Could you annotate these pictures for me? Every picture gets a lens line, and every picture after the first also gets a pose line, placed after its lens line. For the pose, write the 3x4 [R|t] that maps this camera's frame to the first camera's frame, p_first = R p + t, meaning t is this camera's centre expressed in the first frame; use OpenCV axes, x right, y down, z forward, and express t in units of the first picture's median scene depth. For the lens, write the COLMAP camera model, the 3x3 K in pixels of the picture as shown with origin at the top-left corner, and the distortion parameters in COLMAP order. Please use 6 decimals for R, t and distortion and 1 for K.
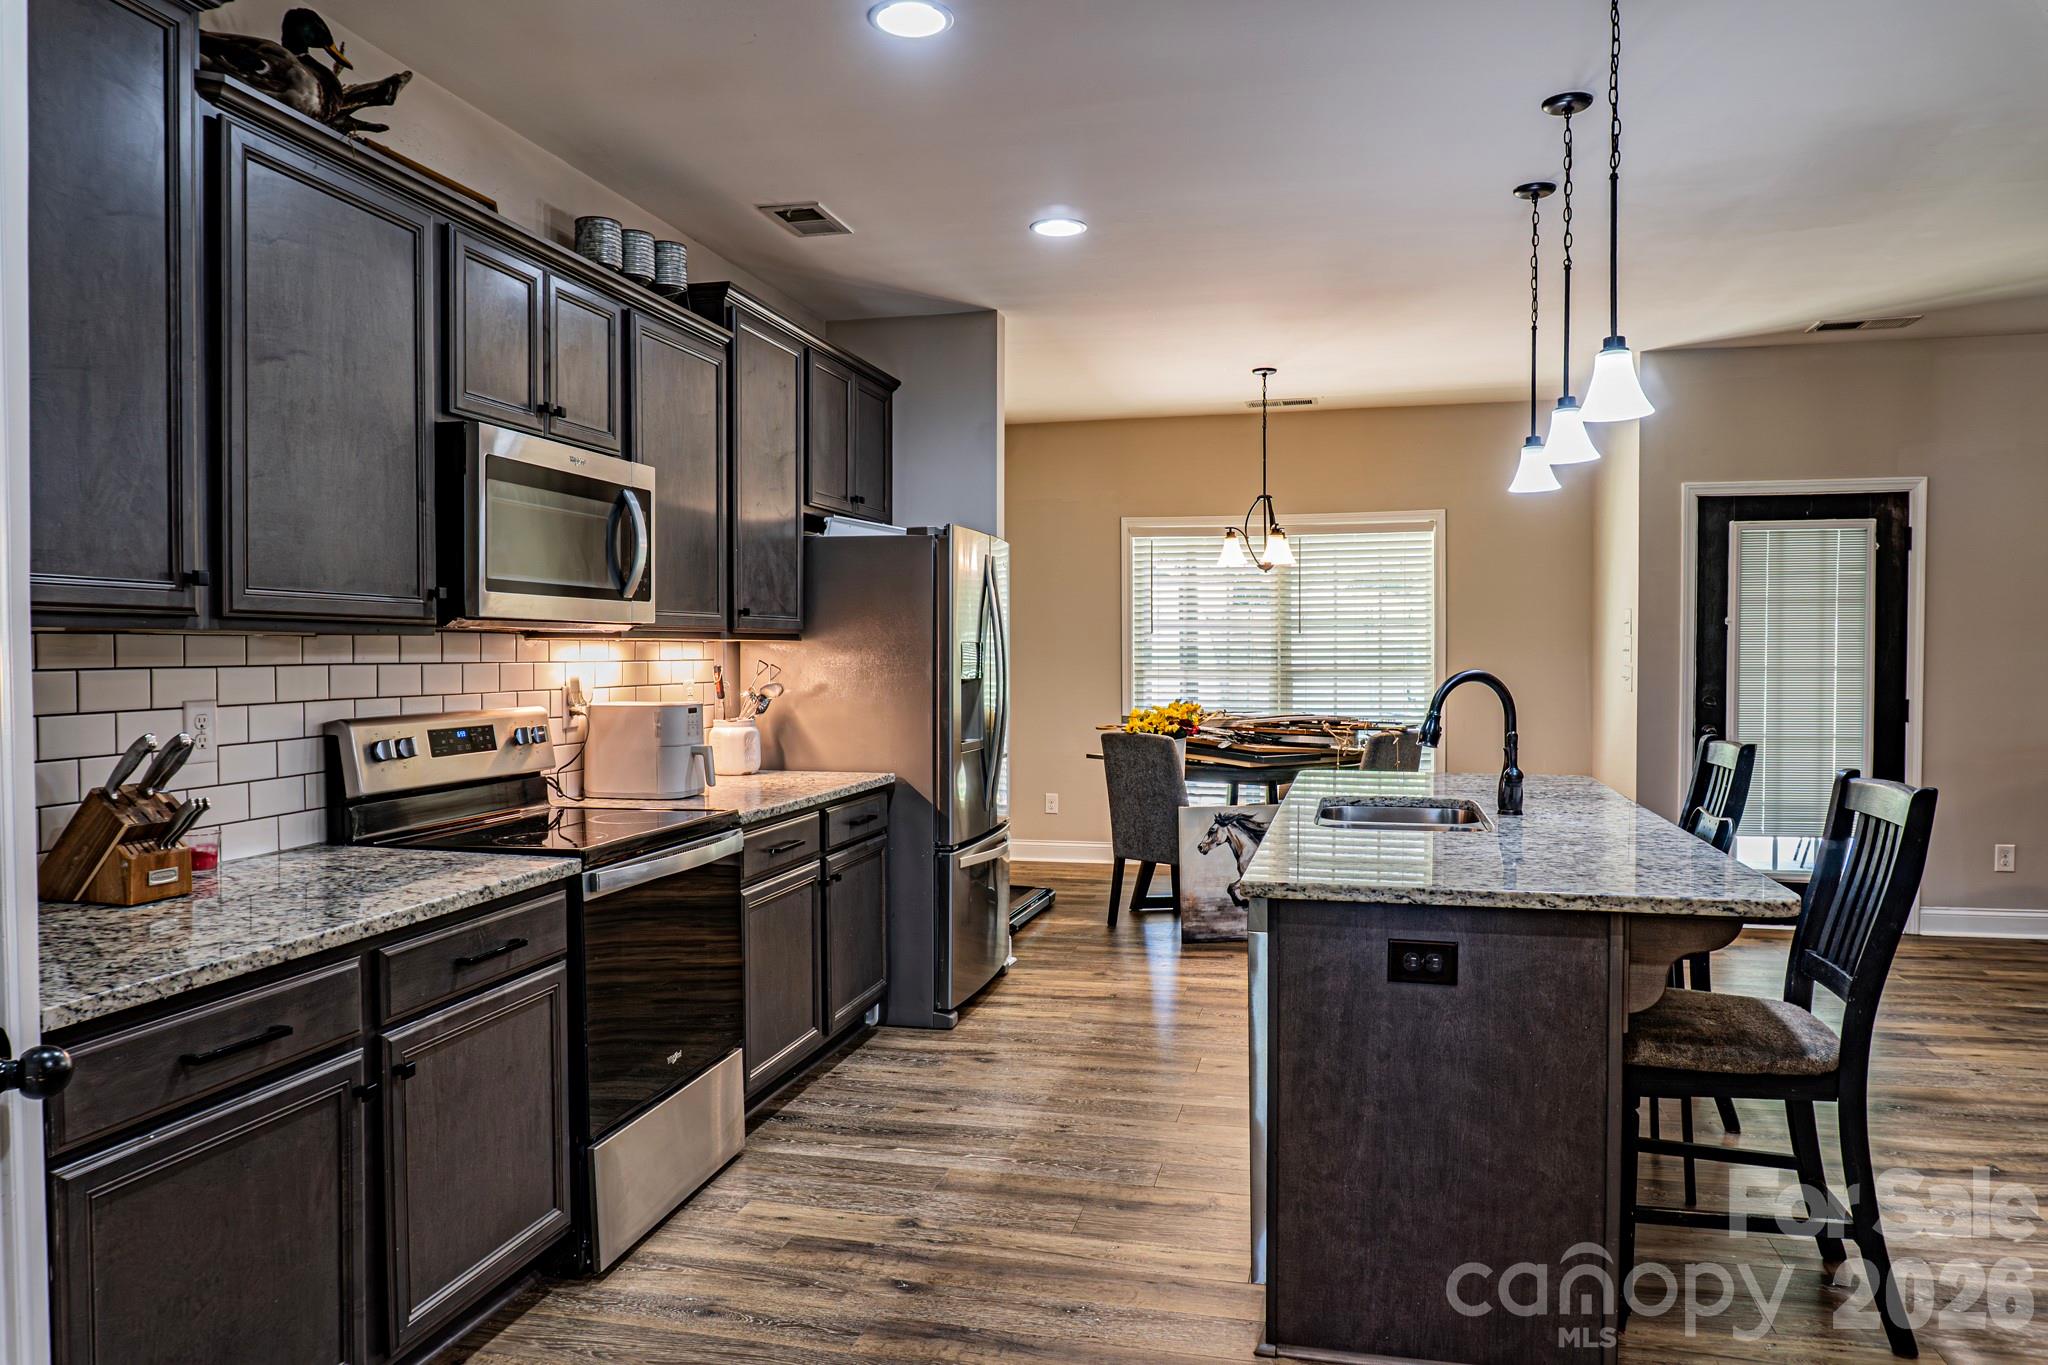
lens RADIAL K [[1359.6, 0, 1024.0], [0, 1359.6, 682.5], [0, 0, 1]] dist [-0.019168, -0.002226]
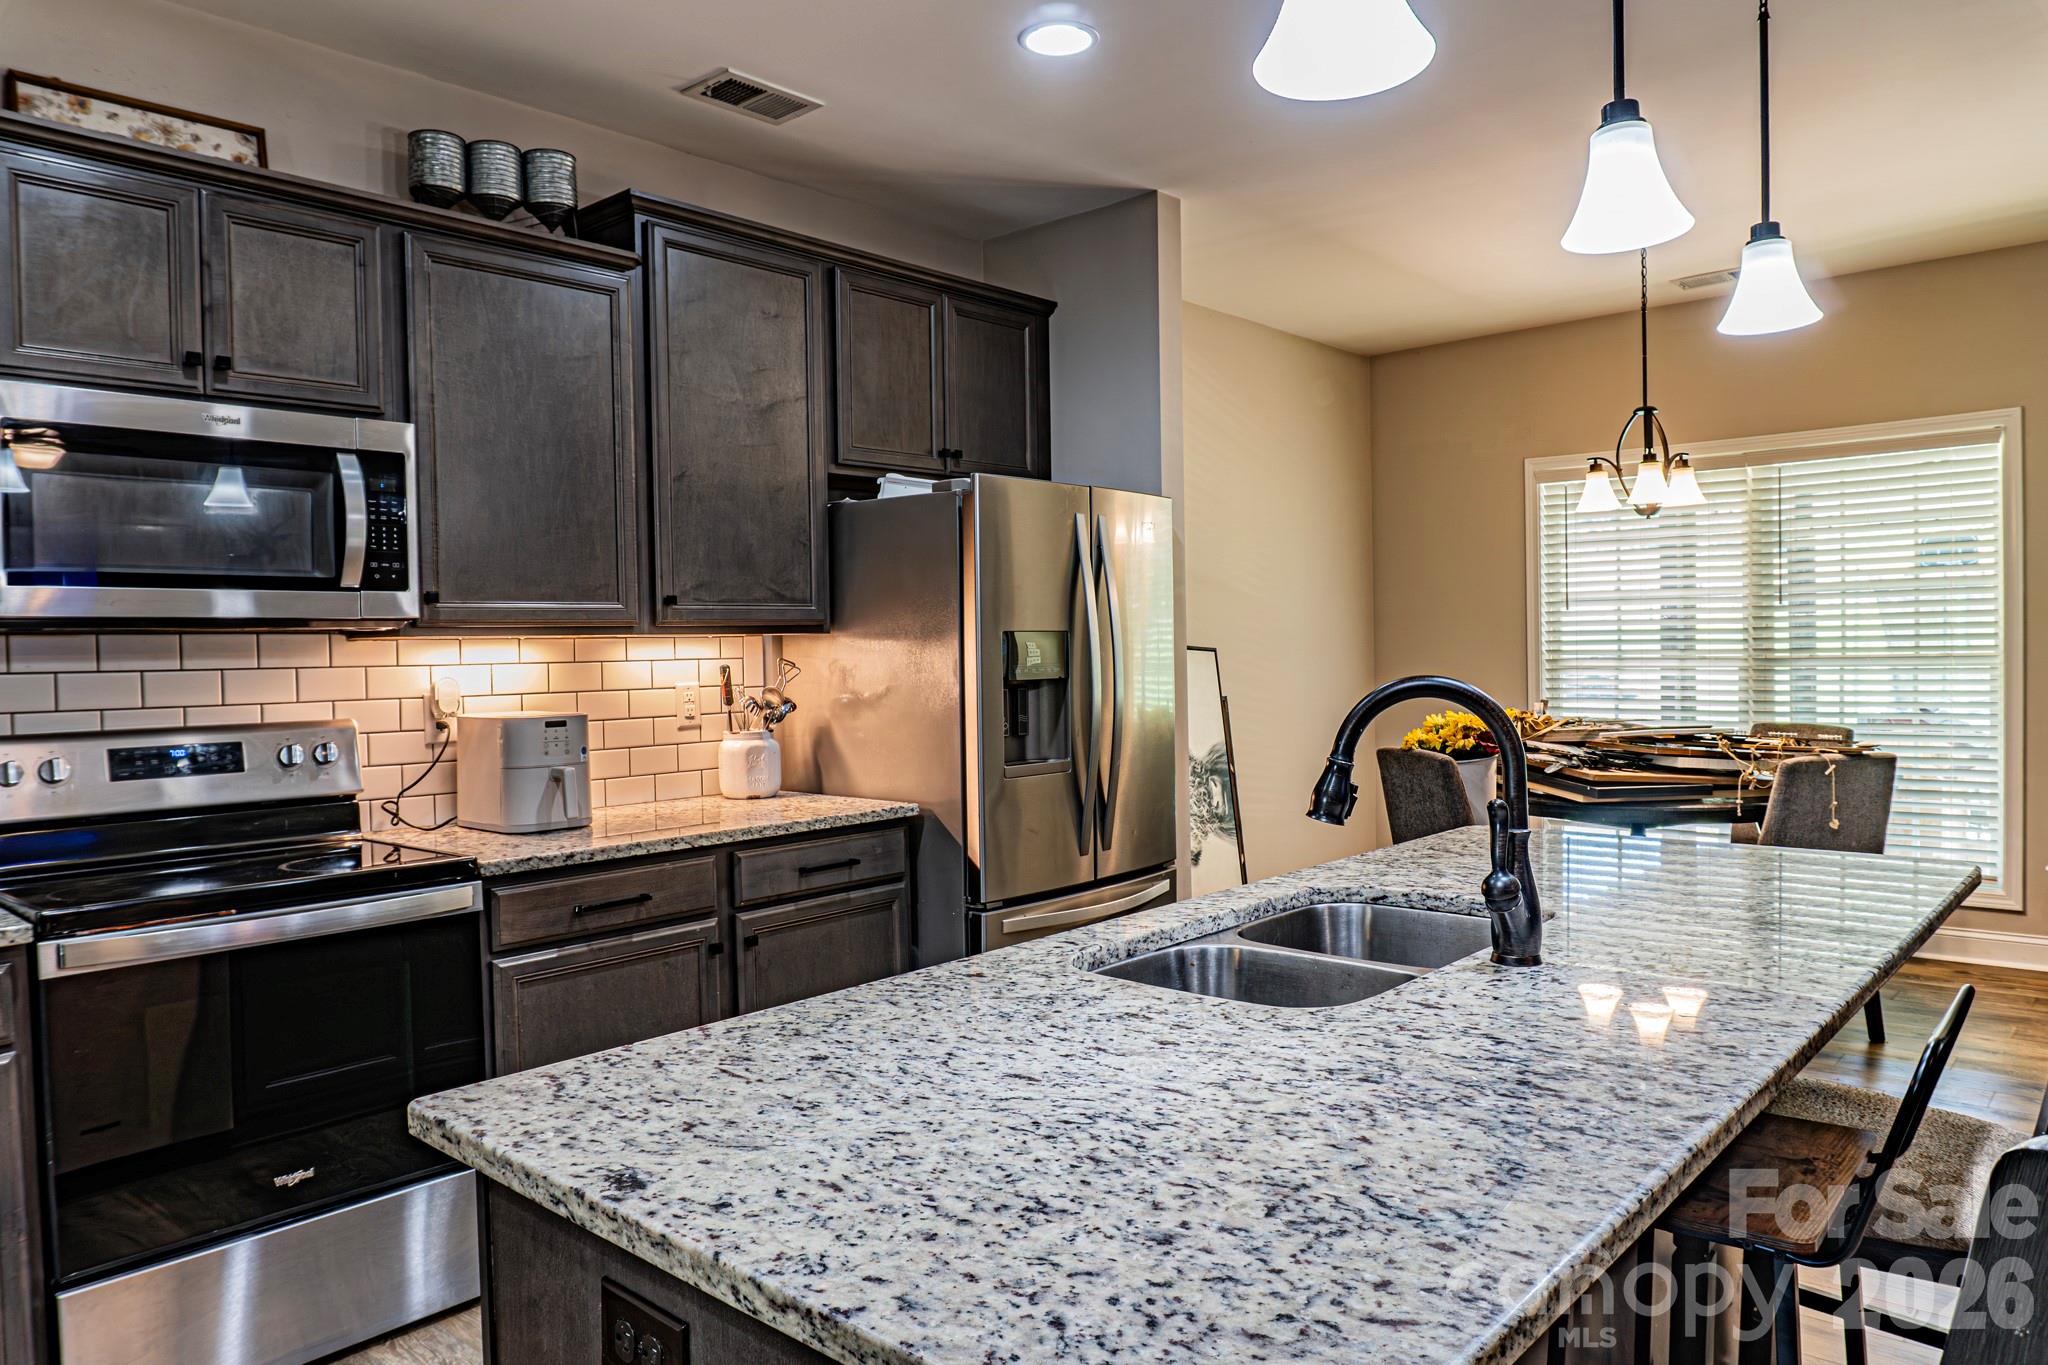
lens RADIAL K [[1359.6, 0, 1024.0], [0, 1359.6, 682.5], [0, 0, 1]] dist [-0.019168, -0.002226]
pose [[0.882085, -0.000225, -0.471090, 0.446220], [0.005335, 0.999941, 0.009513, -0.012035], [0.471060, -0.010904, 0.882034, 0.485517]]
